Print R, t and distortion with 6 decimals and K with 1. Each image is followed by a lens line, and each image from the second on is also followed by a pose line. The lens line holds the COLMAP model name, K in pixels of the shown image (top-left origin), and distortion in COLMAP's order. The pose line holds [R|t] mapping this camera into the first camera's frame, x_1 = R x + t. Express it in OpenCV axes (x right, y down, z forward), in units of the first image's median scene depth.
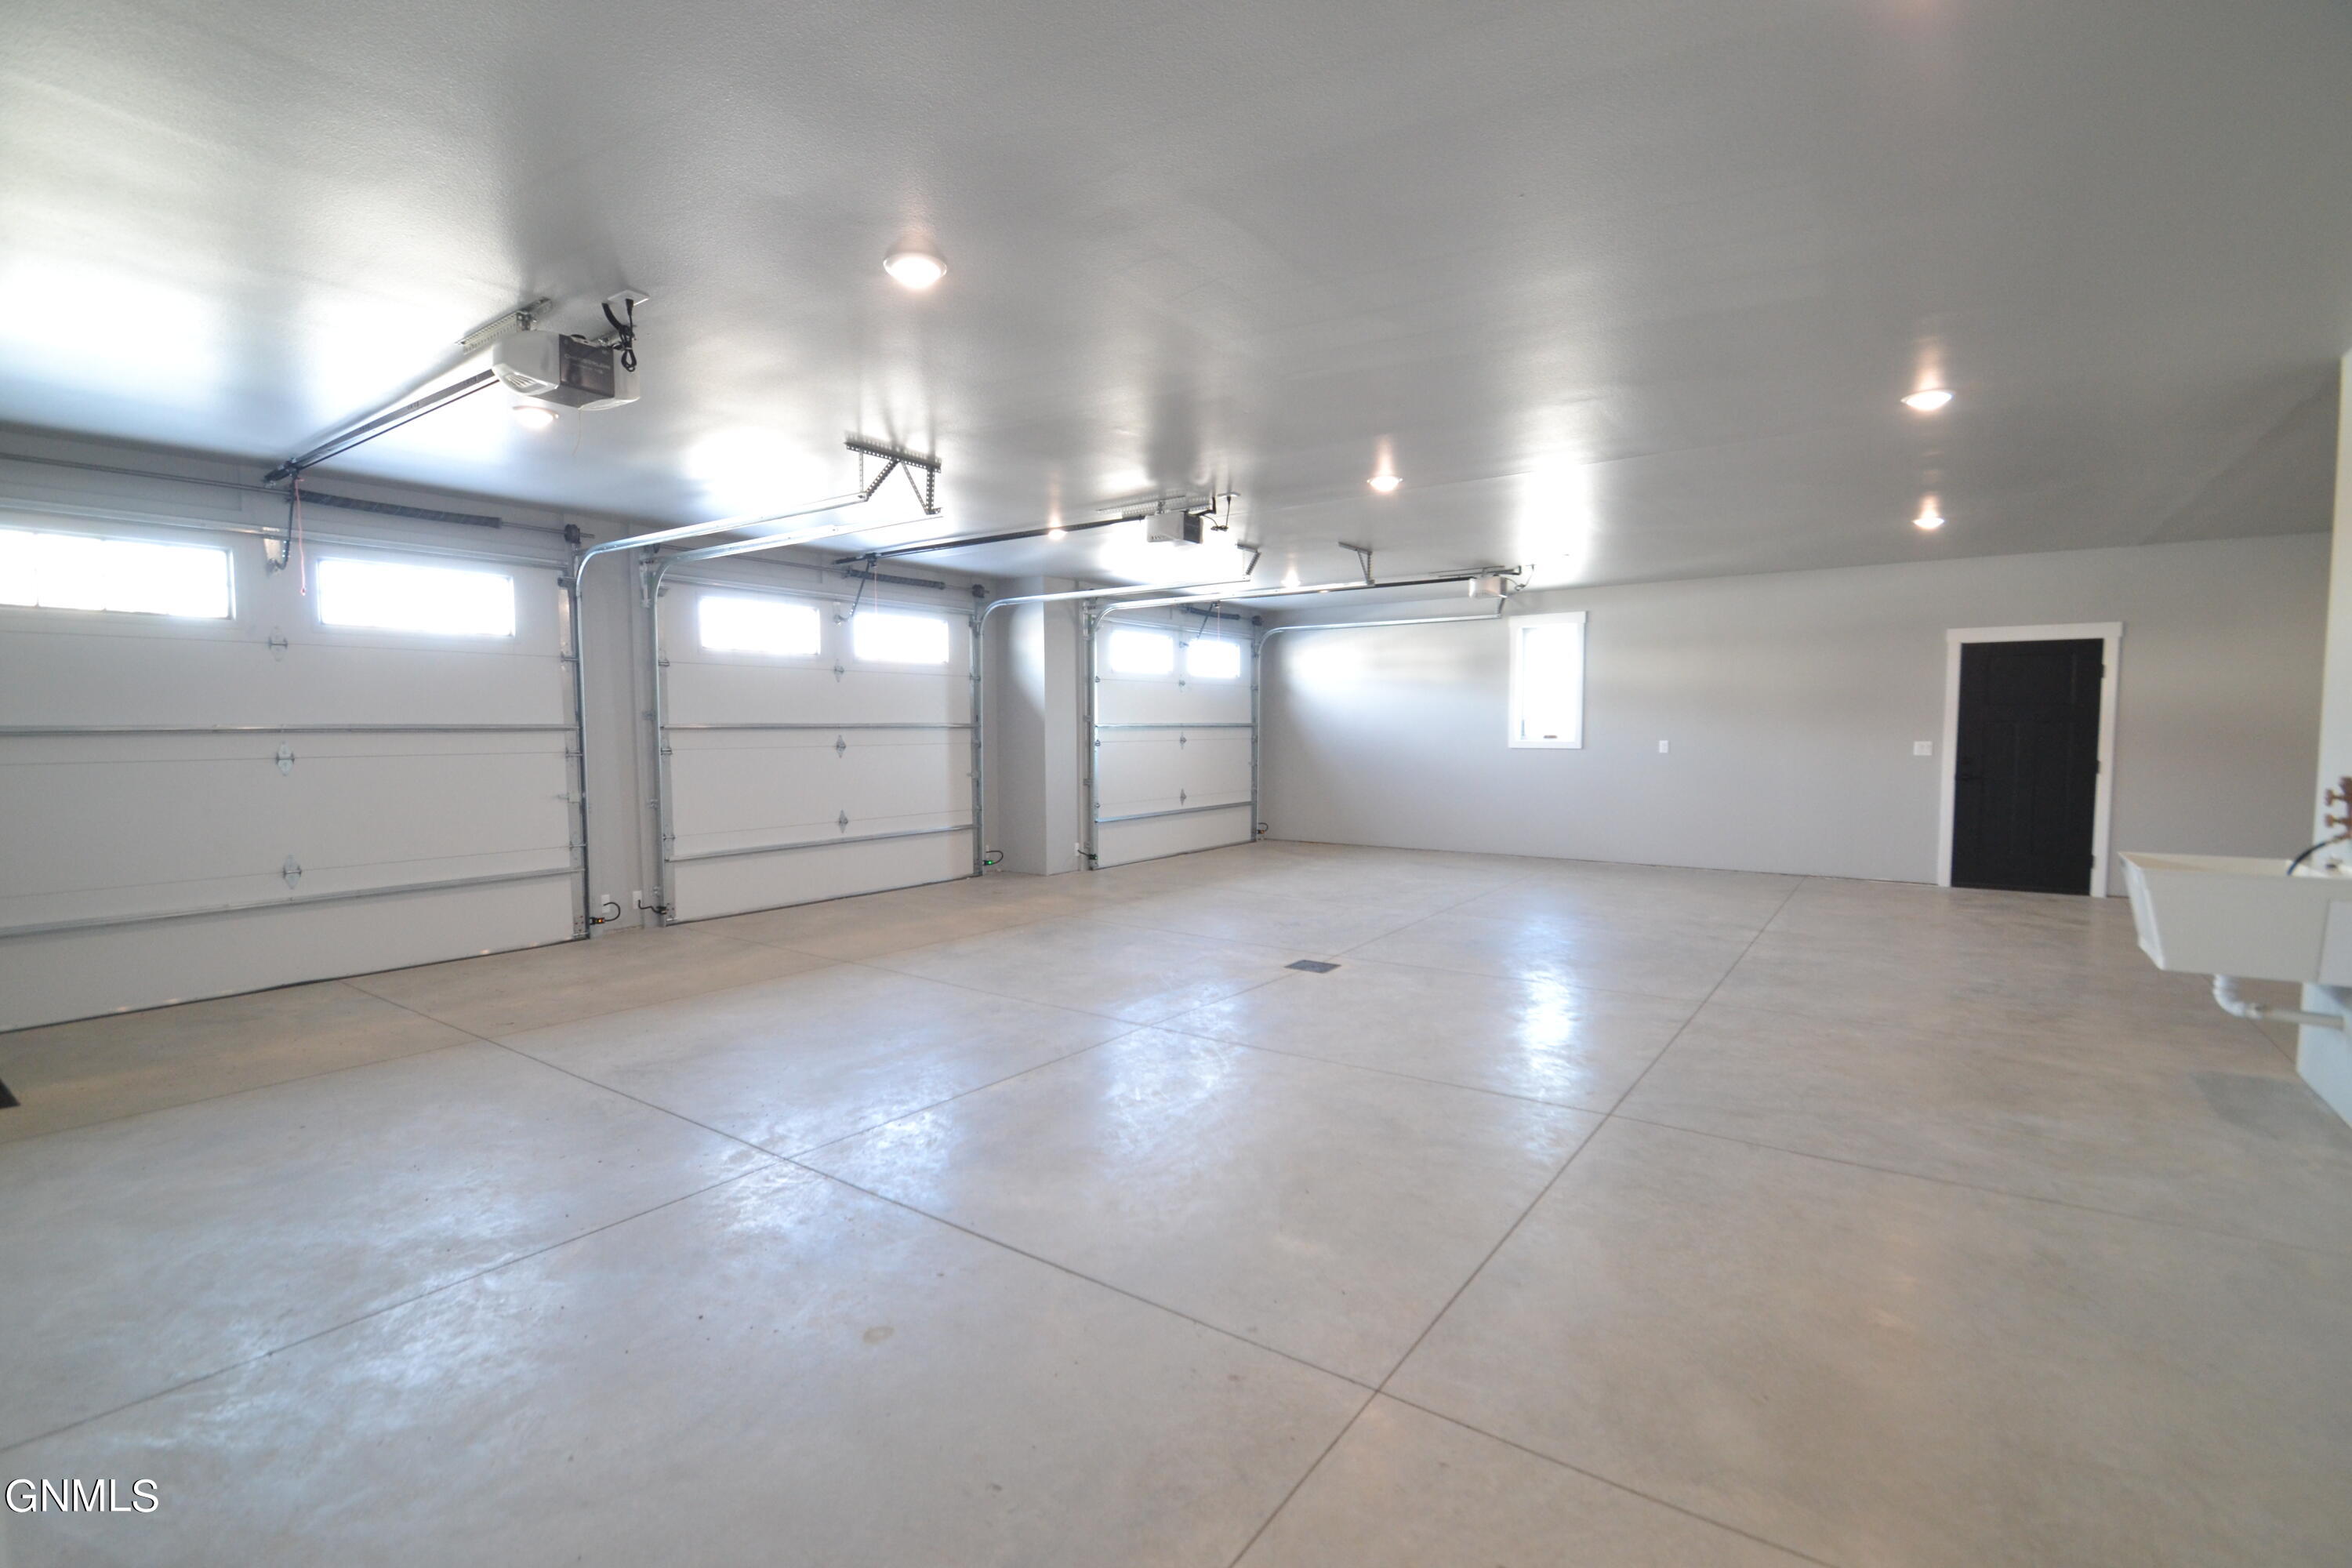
lens RADIAL K [[1057.6, 0, 1153.1], [0, 1057.6, 797.7], [0, 0, 1]] dist [0.003302, -0.011083]
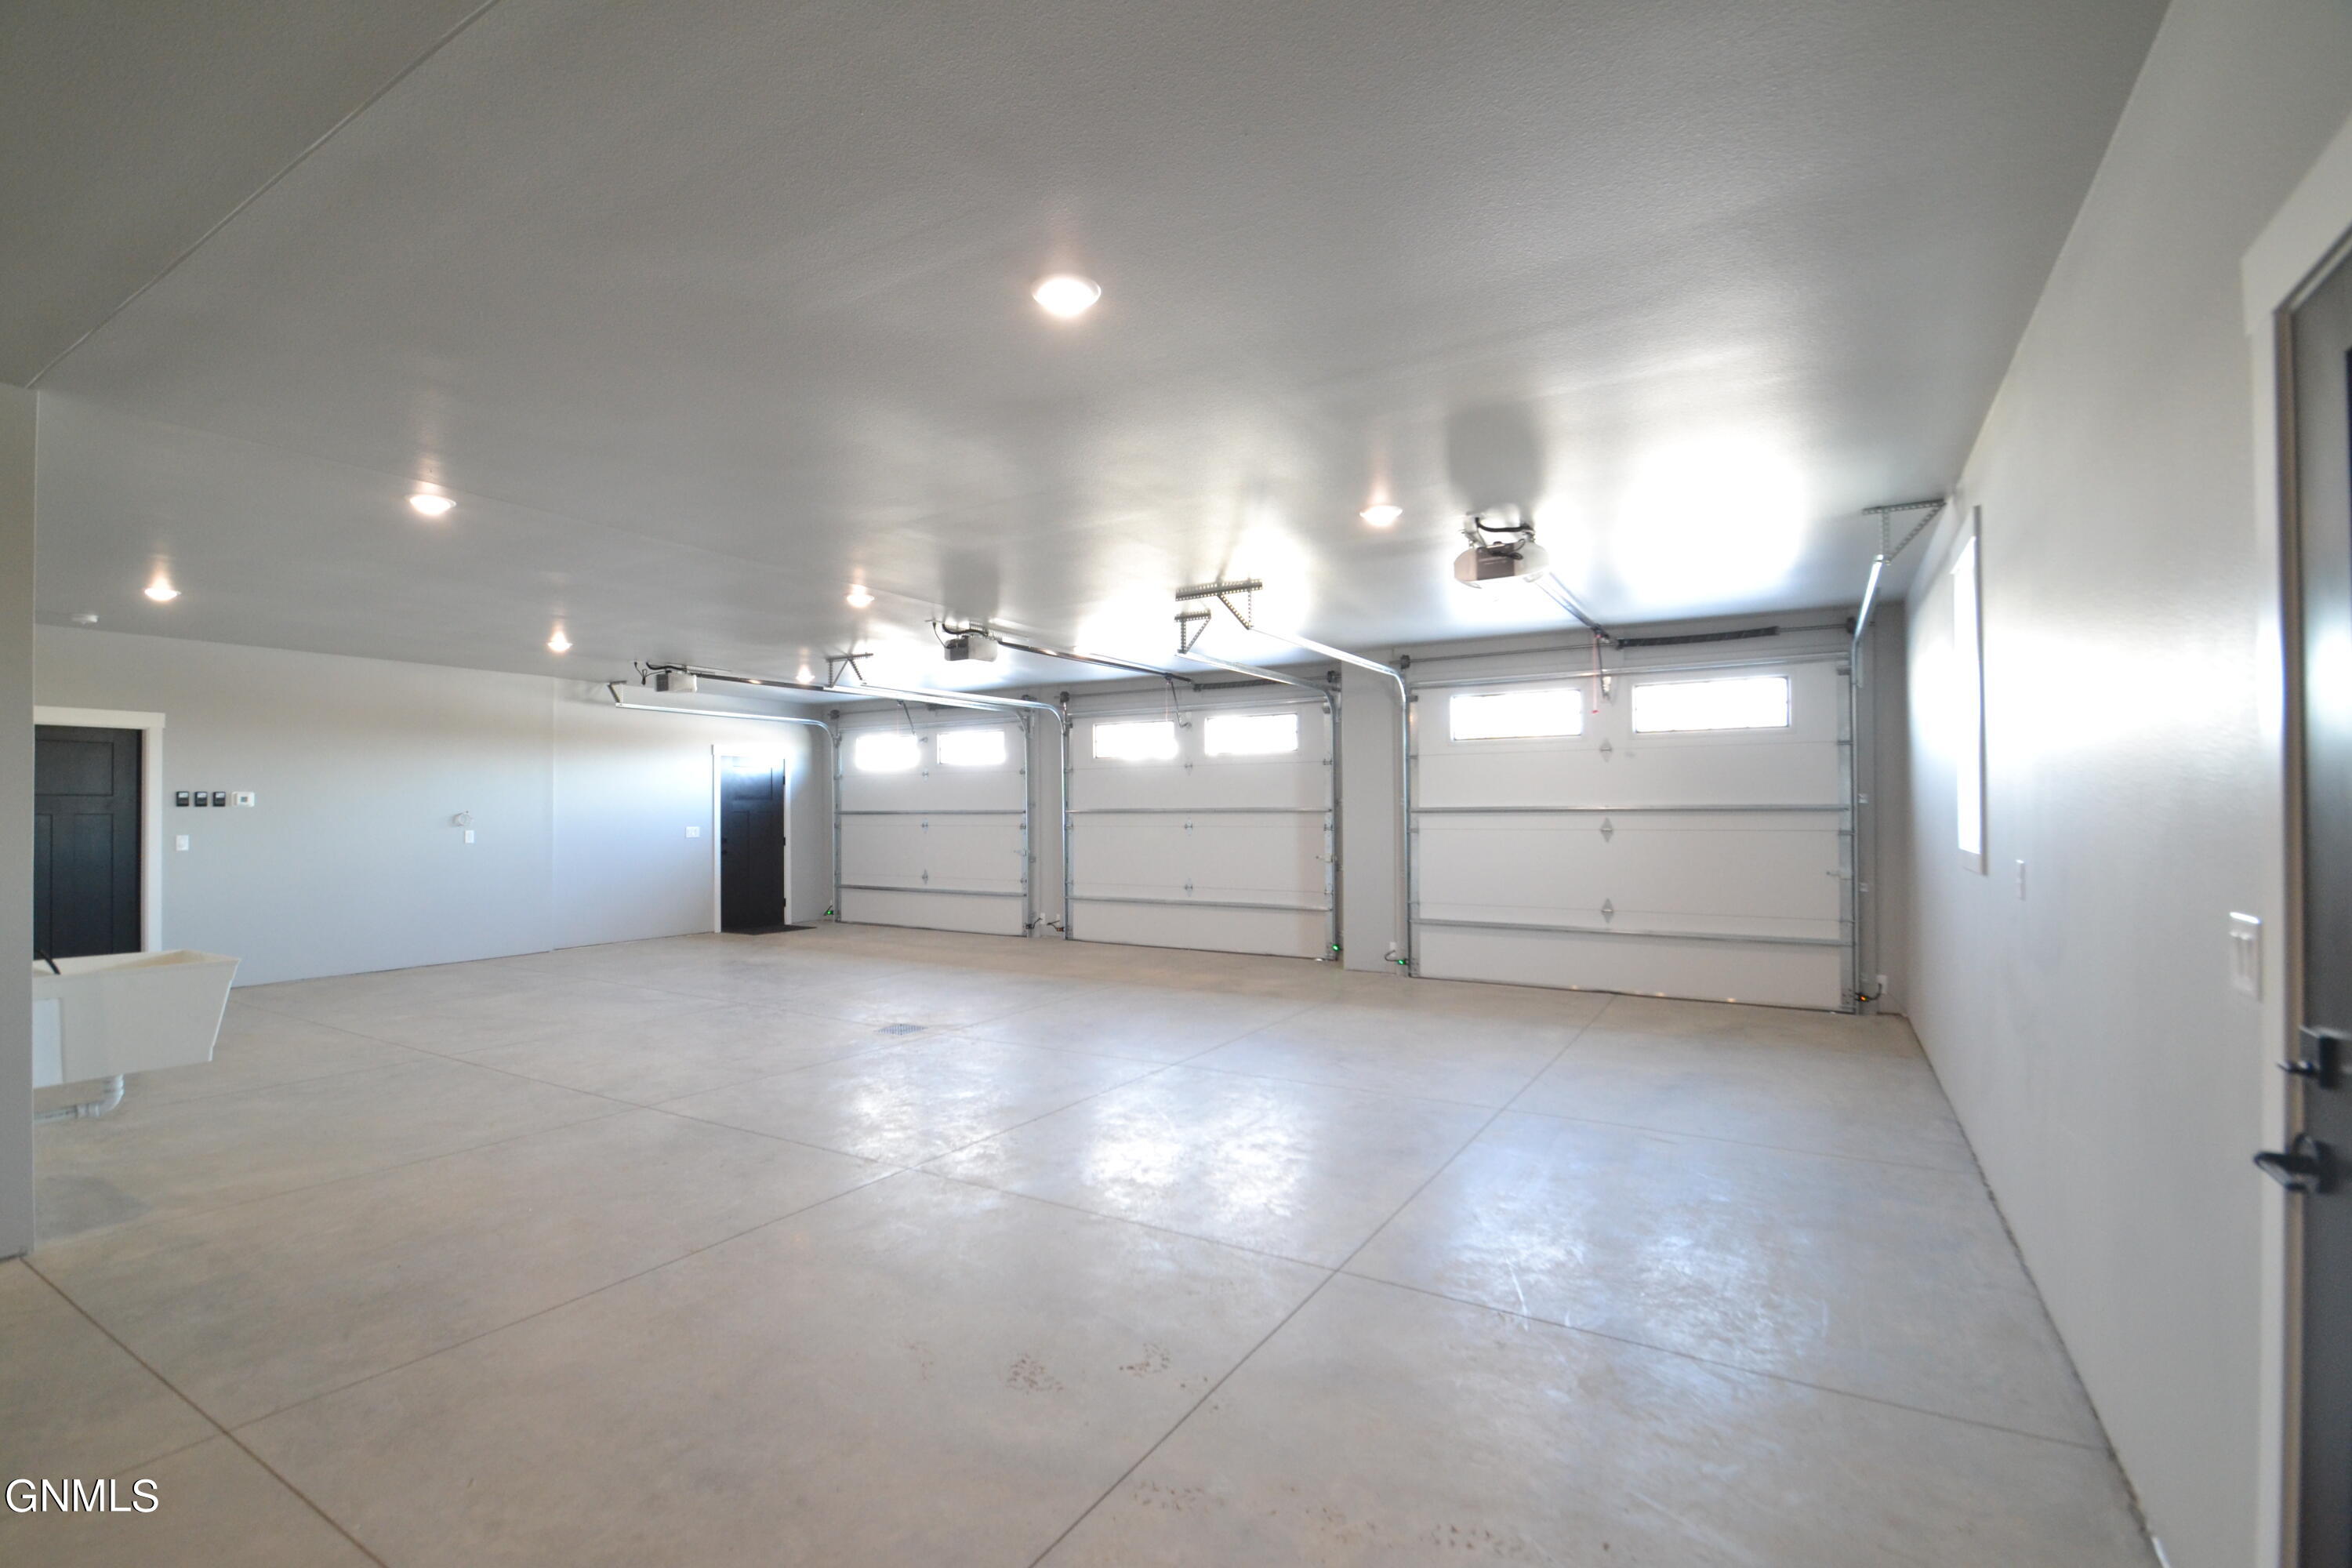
lens RADIAL K [[1057.6, 0, 1163.5], [0, 1057.6, 795.9], [0, 0, 1]] dist [0.003302, -0.011083]
pose [[0.083805, -0.009438, -0.996438, 0.912764], [-0.063404, 0.997878, -0.014784, -0.061992], [0.994463, 0.064417, 0.083029, 0.821950]]
